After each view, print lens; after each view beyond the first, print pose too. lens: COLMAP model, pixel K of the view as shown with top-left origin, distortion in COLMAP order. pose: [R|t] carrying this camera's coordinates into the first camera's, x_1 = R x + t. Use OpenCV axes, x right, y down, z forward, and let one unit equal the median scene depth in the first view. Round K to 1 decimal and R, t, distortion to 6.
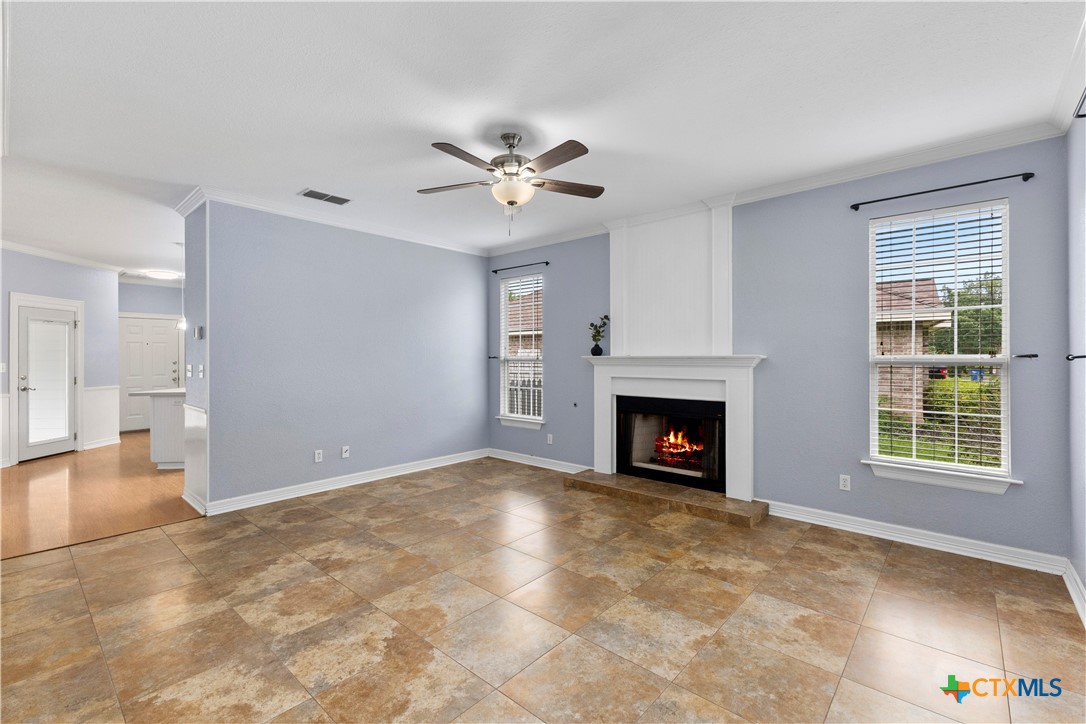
lens RADIAL K [[474.6, 0, 540.4], [0, 474.6, 346.6], [0, 0, 1]] dist [0.007493, -0.000001]
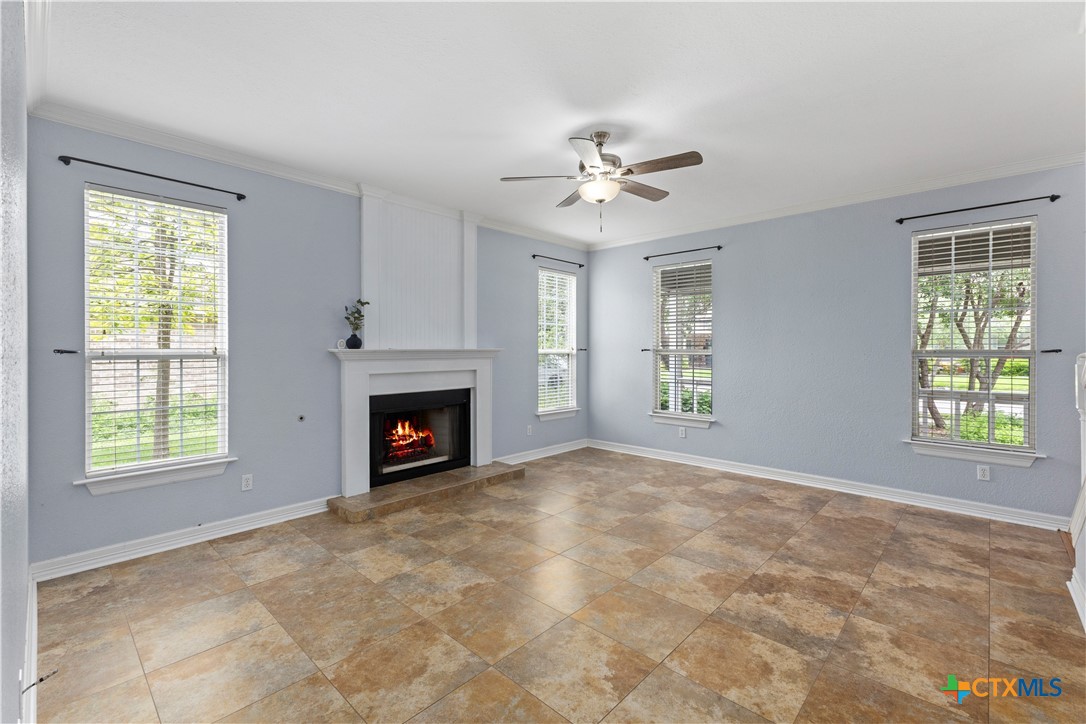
lens RADIAL K [[474.6, 0, 540.4], [0, 474.6, 346.6], [0, 0, 1]] dist [0.007493, -0.000001]
pose [[0.024342, 0.004850, 0.999692, -1.061525], [-0.021318, 0.999763, -0.004331, 0.020553], [-0.999476, -0.021206, 0.024440, 1.078963]]
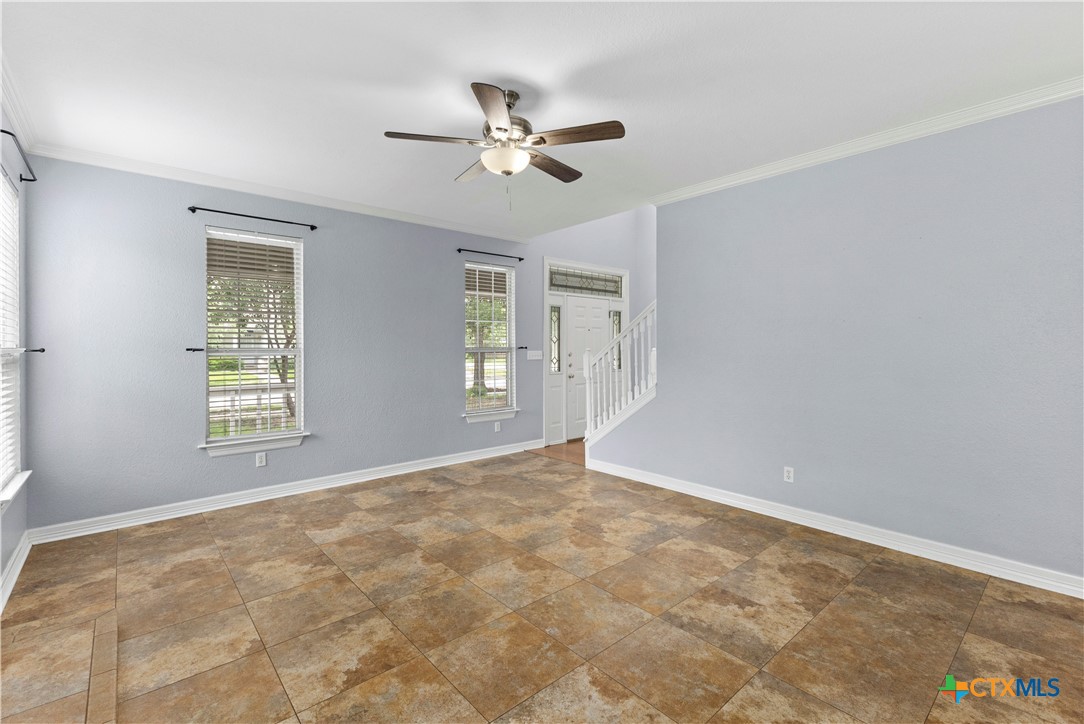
lens RADIAL K [[473.7, 0, 539.4], [0, 473.7, 346.7], [0, 0, 1]] dist [0.007493, -0.000001]
pose [[-0.992154, 0.005798, 0.124887, -0.218483], [0.003100, 0.999758, -0.021788, 0.036089], [-0.124983, -0.021230, -0.991932, 1.812896]]
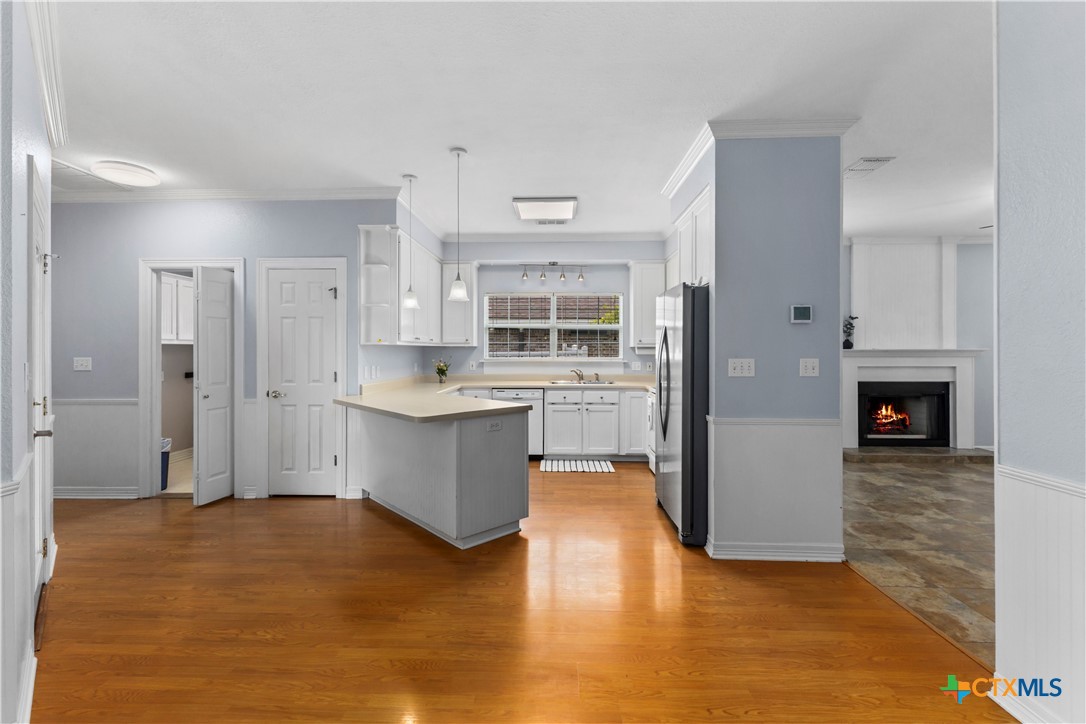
lens RADIAL K [[474.6, 0, 540.4], [0, 474.6, 346.6], [0, 0, 1]] dist [0.007493, -0.000001]
pose [[0.768099, -0.004233, 0.640317, -1.990398], [-0.009706, 0.999786, 0.018251, -0.001562], [-0.640257, -0.020233, 0.767894, 0.928214]]
